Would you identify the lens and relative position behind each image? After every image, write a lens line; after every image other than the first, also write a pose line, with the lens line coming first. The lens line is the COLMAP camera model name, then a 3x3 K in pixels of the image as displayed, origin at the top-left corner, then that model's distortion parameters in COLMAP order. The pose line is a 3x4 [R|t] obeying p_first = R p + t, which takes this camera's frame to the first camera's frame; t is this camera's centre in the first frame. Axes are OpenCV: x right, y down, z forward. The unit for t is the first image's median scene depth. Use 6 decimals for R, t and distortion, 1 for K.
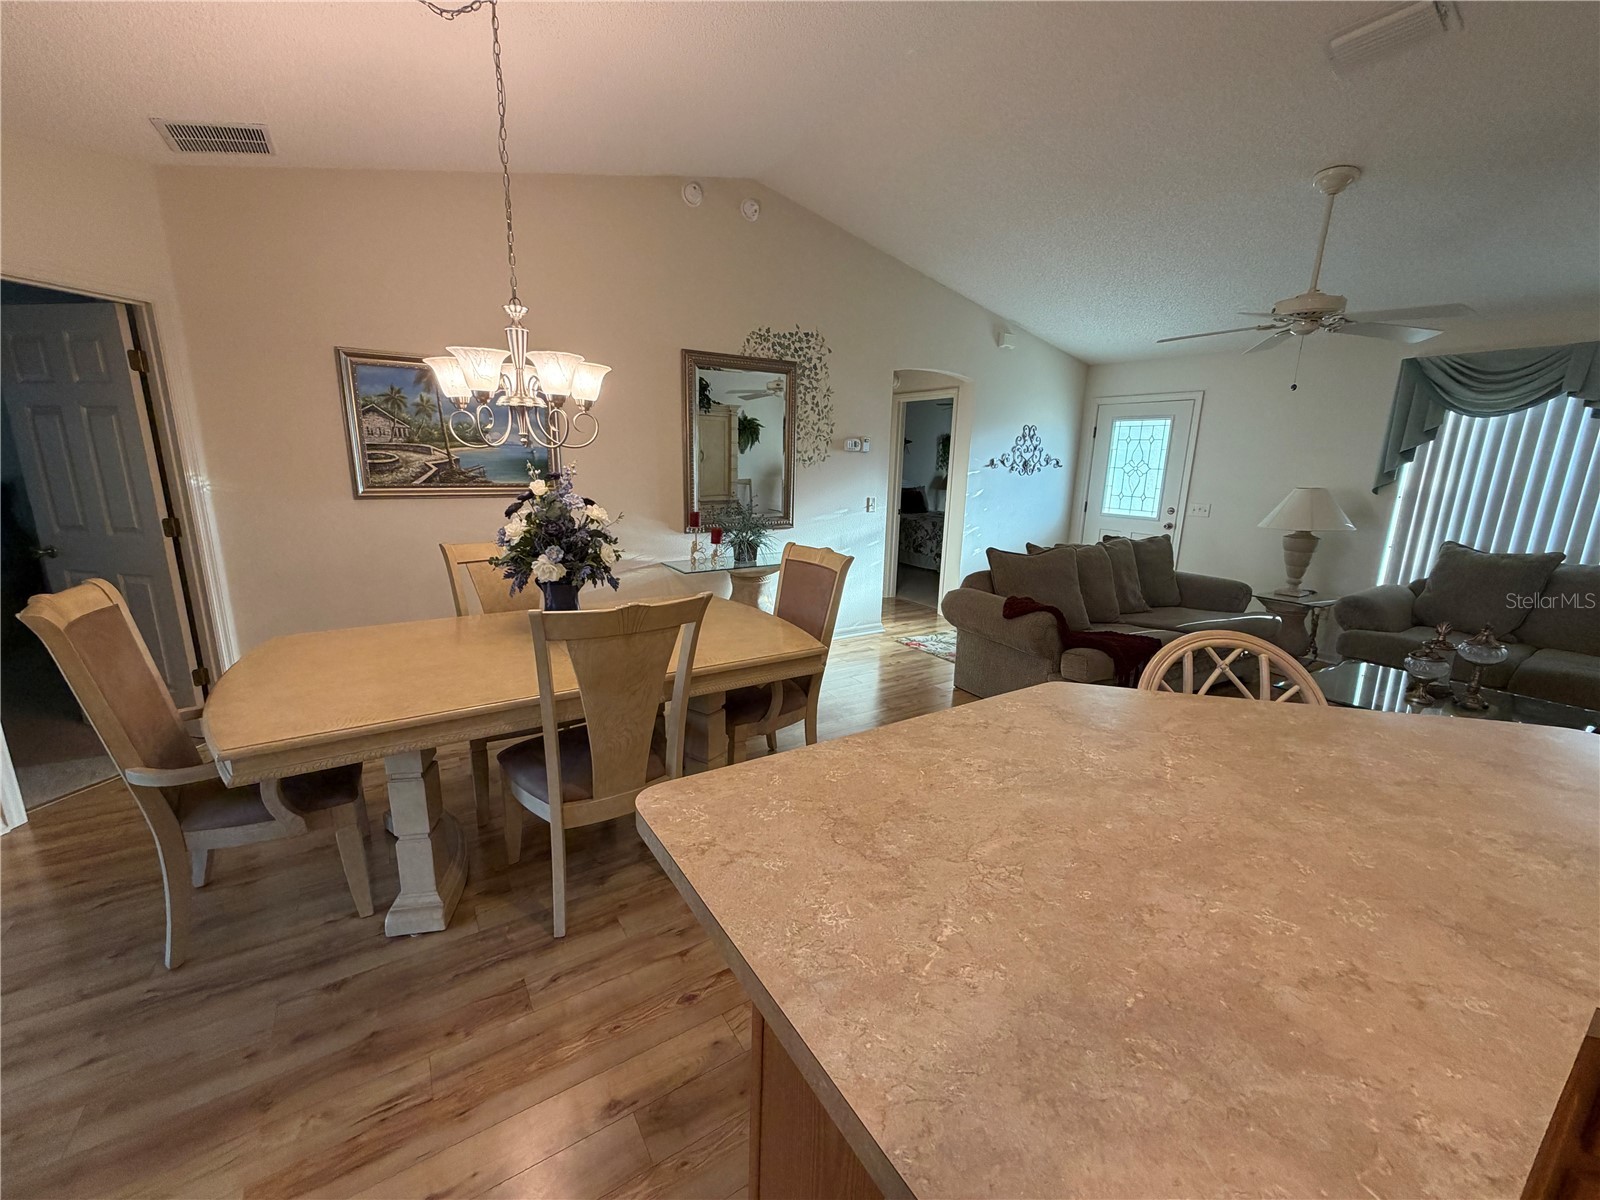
lens RADIAL K [[637.1, 0, 797.1], [0, 637.1, 601.2], [0, 0, 1]] dist [0.001740, -0.000366]
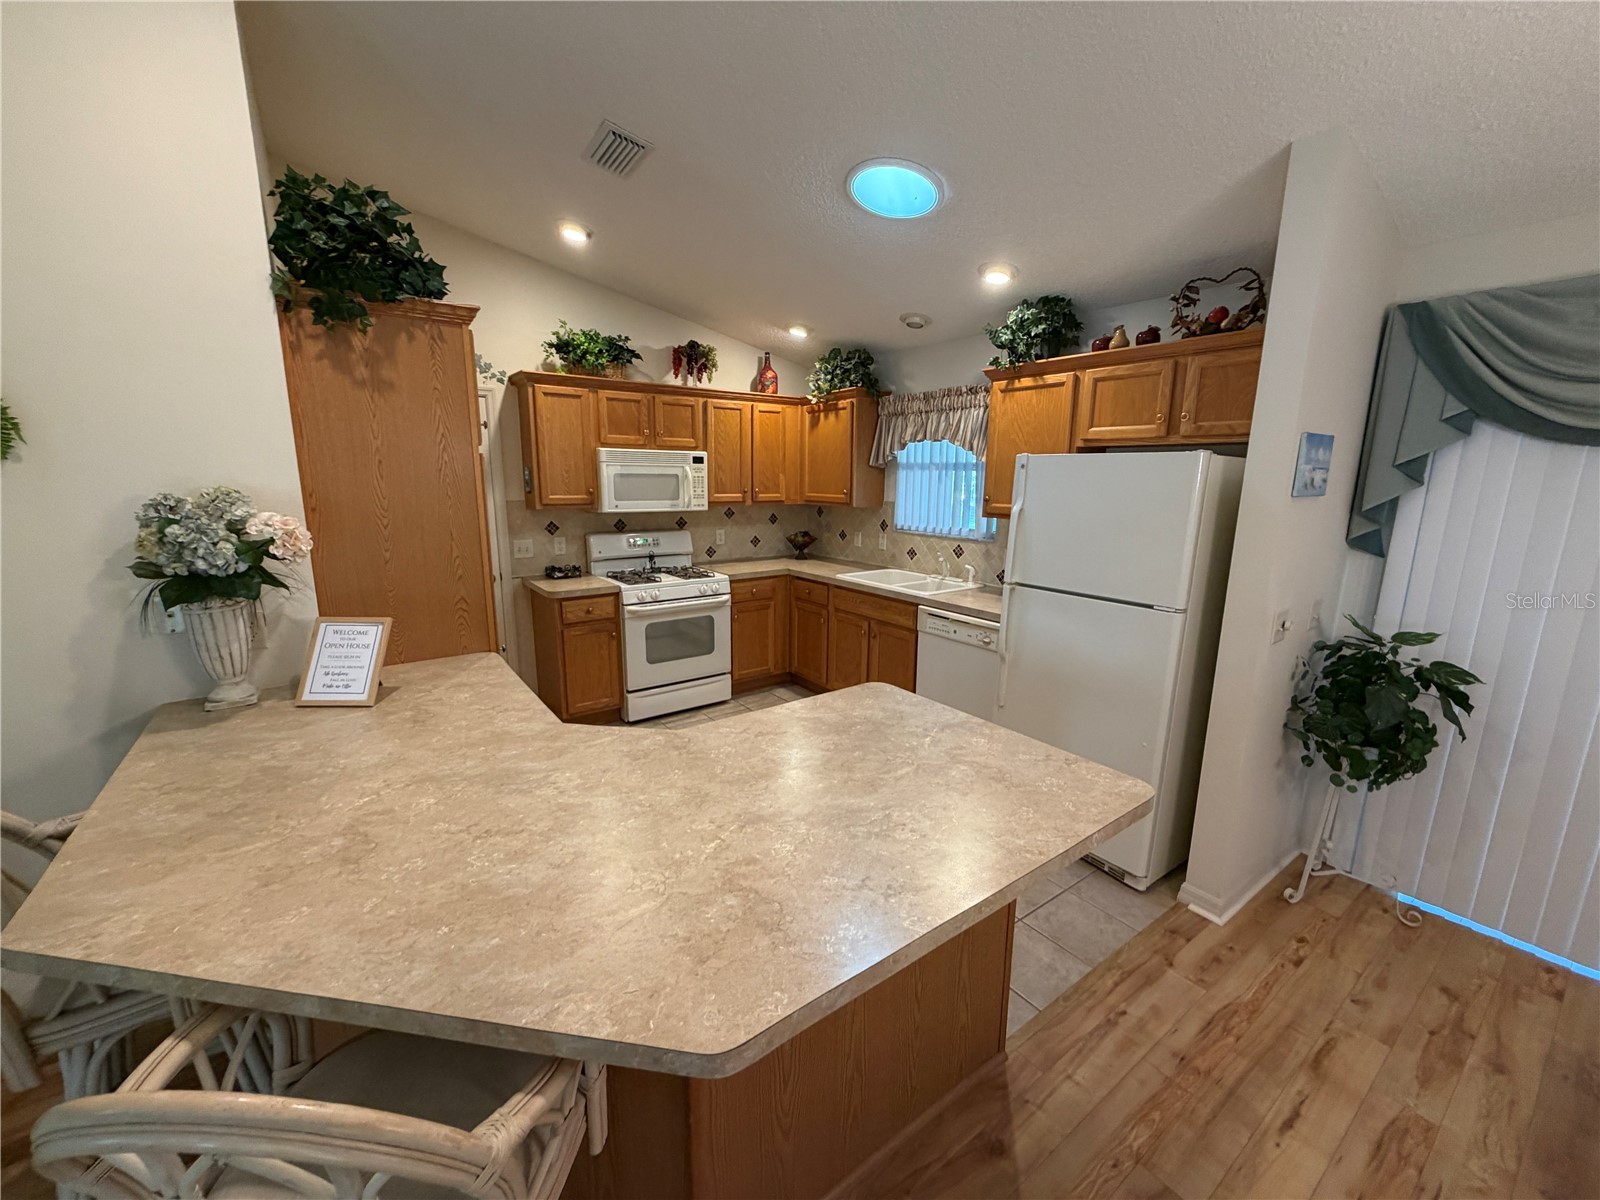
lens RADIAL K [[637.1, 0, 797.7], [0, 637.1, 601.2], [0, 0, 1]] dist [0.001740, -0.000366]
pose [[-0.998056, -0.021980, -0.058321, 0.185064], [-0.043942, 0.911767, 0.408351, -0.180769], [0.044199, 0.410120, -0.910960, 0.626706]]
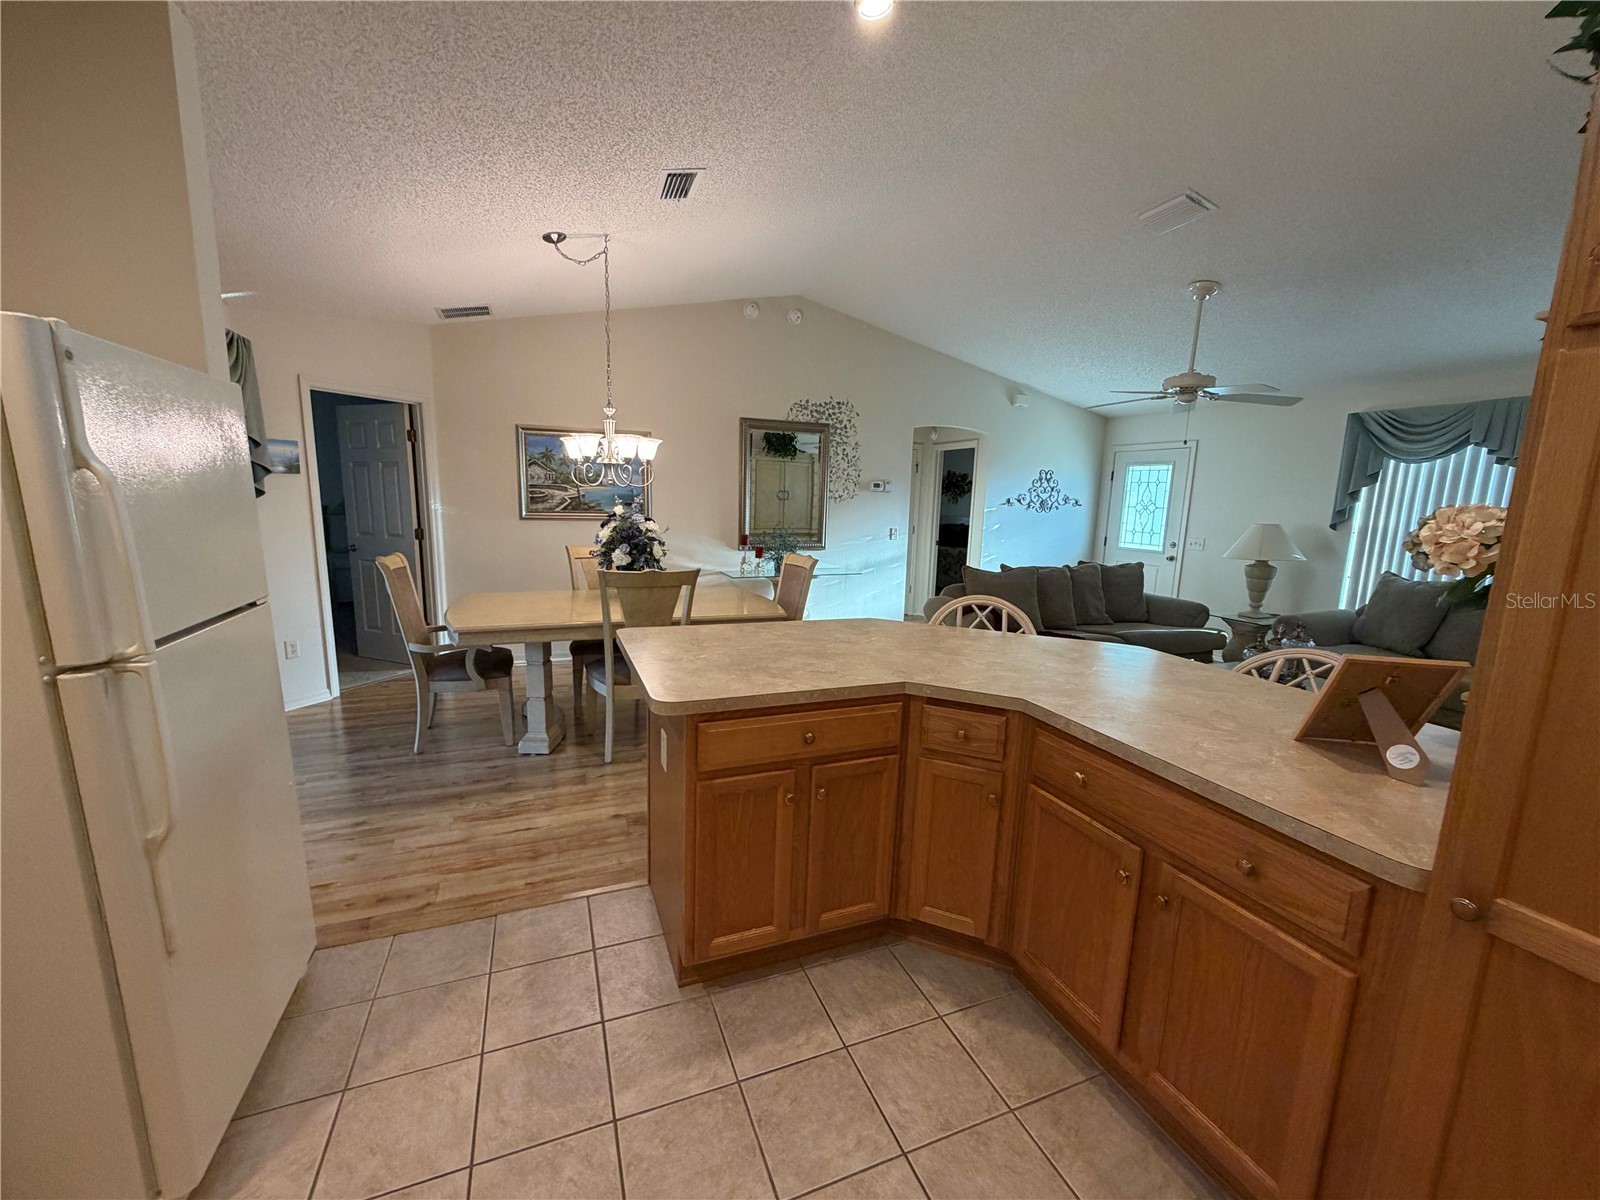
lens RADIAL K [[637.1, 0, 797.9], [0, 637.1, 601.6], [0, 0, 1]] dist [0.001740, -0.000366]
pose [[0.981833, 0.036015, -0.186295, 0.258512], [-0.047569, 0.997187, -0.057926, 0.093659], [0.183685, 0.065735, 0.980785, -0.372784]]
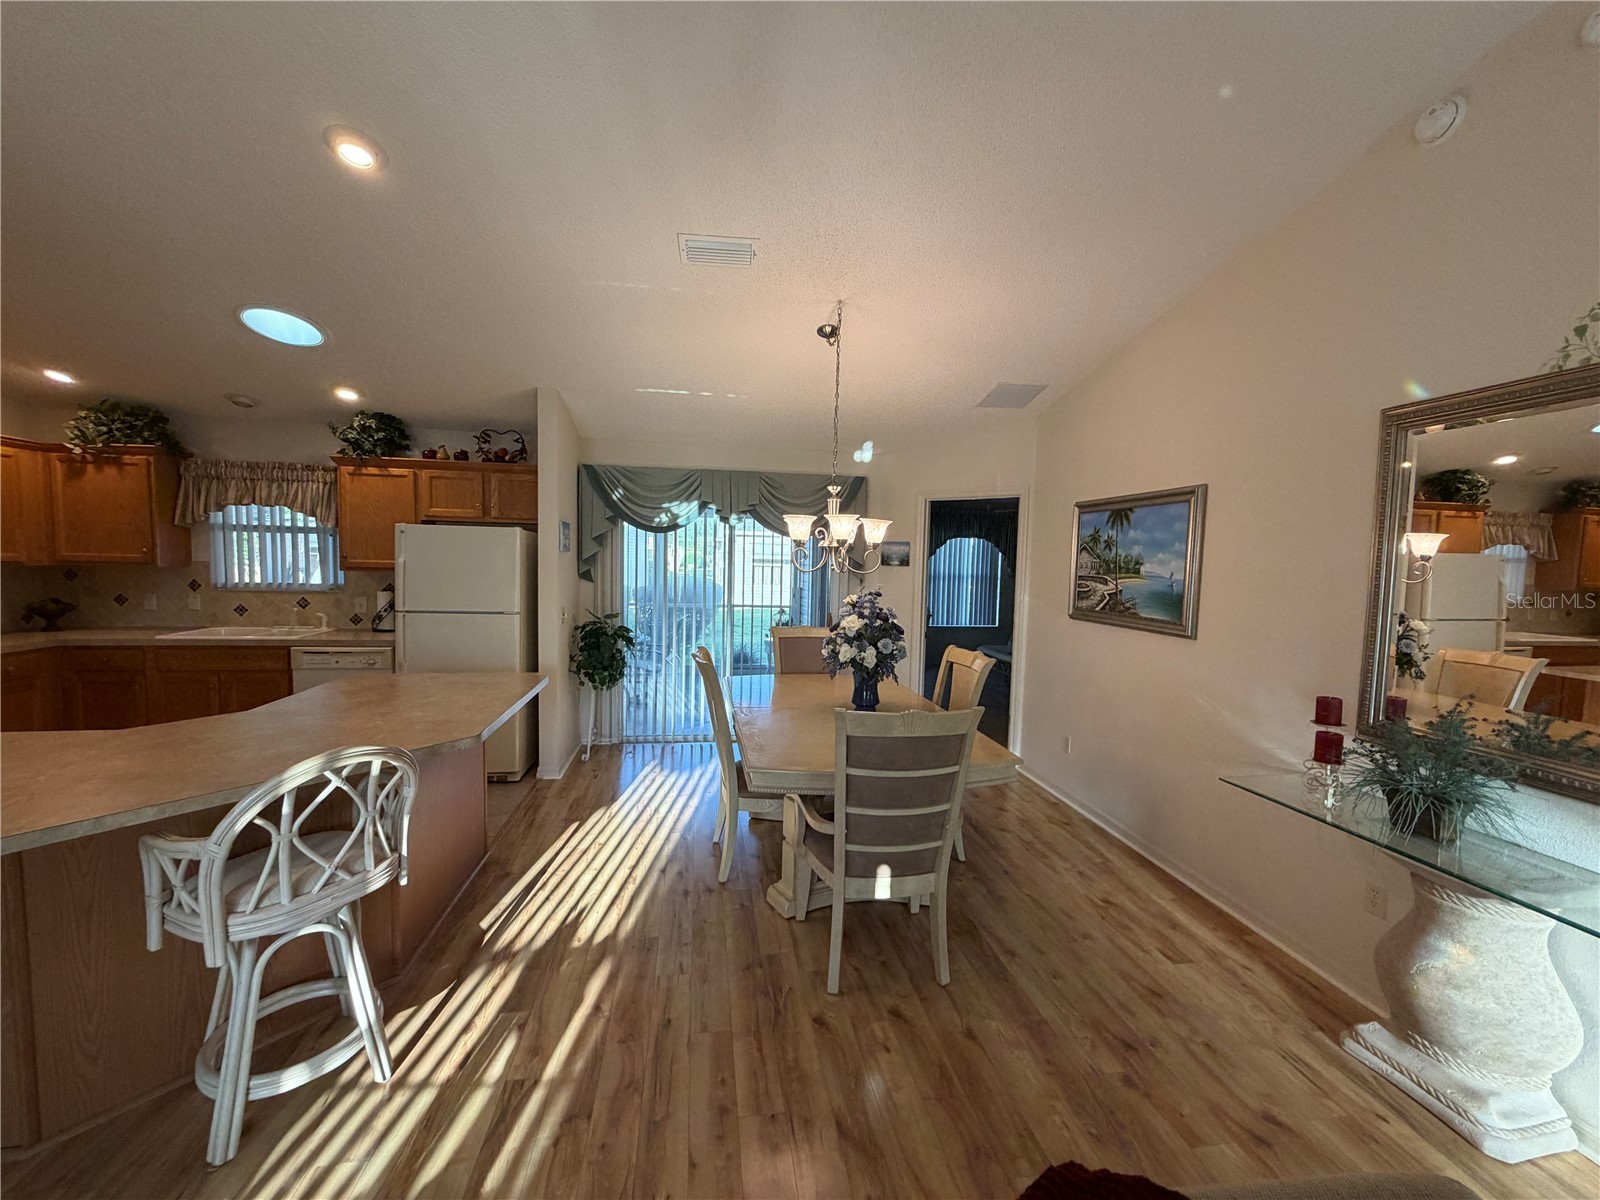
lens RADIAL K [[637.1, 0, 795.9], [0, 637.1, 600.3], [0, 0, 1]] dist [0.001740, -0.000366]
pose [[-0.407481, 0.026376, -0.912833, 0.641941], [-0.236361, 0.962476, 0.133320, -0.228424], [0.882096, 0.270083, -0.385956, 0.974448]]
